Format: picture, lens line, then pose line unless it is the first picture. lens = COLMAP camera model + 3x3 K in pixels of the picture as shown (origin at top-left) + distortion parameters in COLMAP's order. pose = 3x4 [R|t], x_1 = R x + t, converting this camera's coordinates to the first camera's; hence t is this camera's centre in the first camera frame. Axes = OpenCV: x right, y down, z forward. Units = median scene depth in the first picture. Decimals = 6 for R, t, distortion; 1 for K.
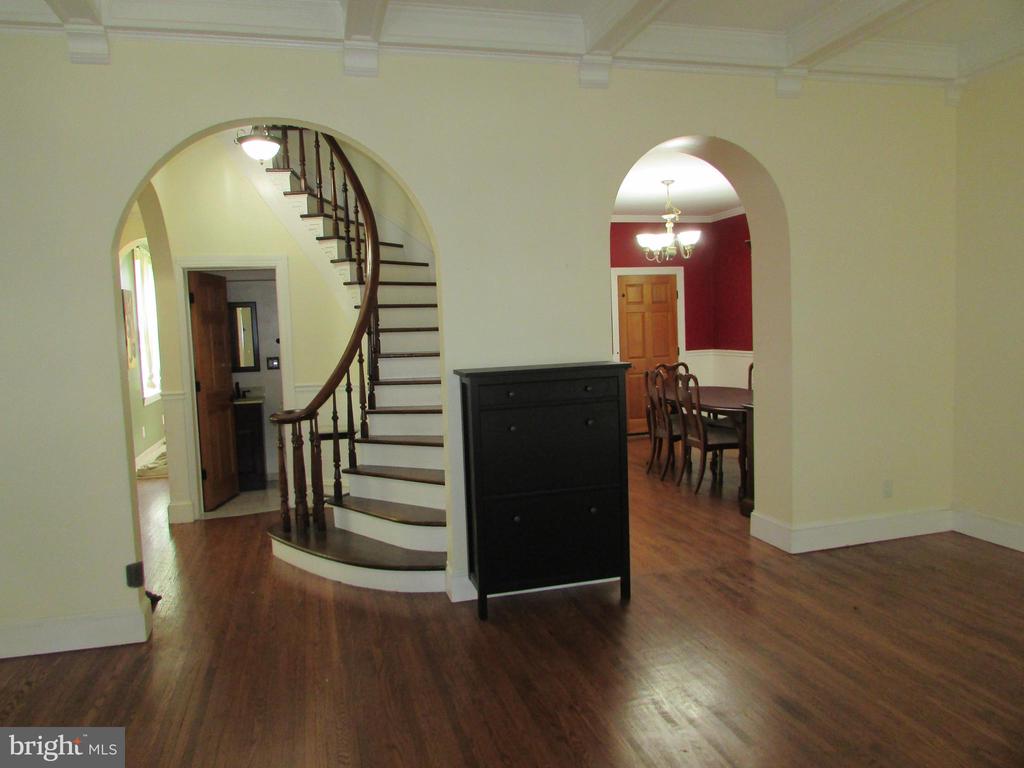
lens RADIAL K [[703.8, 0, 516.5], [0, 703.8, 391.9], [0, 0, 1]] dist [-0.046661, 0.007842]
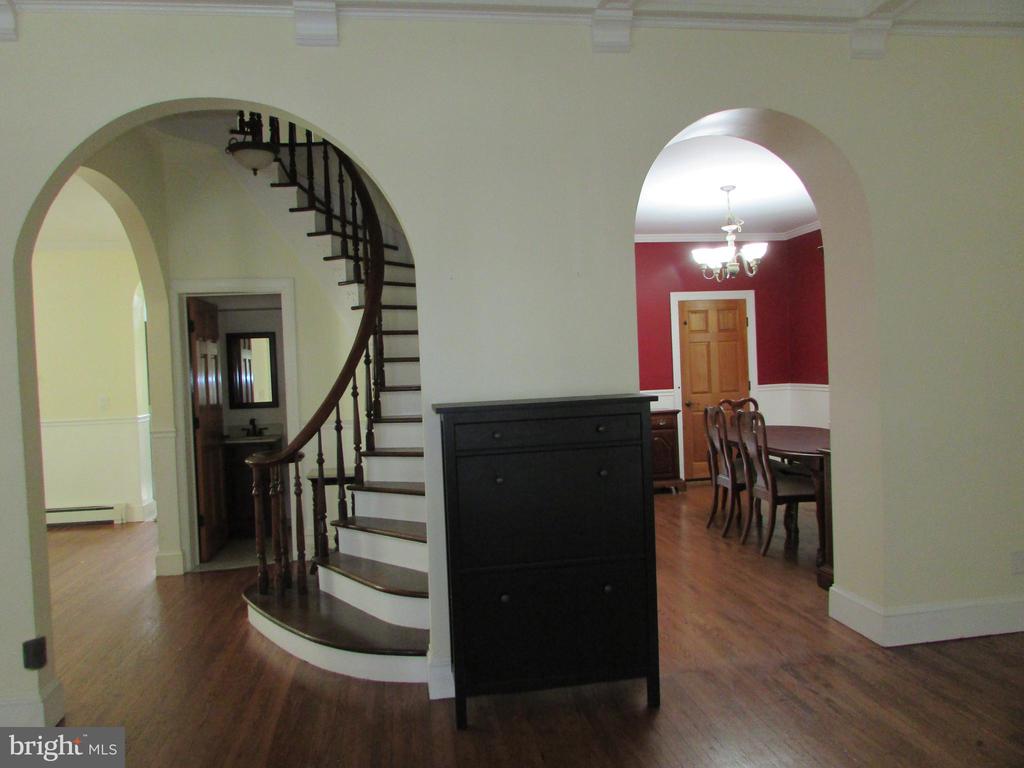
lens RADIAL K [[727.9, 0, 506.0], [0, 727.9, 388.9], [0, 0, 1]] dist [-0.043375, 0.017099]
pose [[0.993816, -0.001005, -0.111038, 0.061635], [-0.005292, 0.998394, -0.056407, -0.001538], [0.110917, 0.056646, 0.992214, 0.139581]]
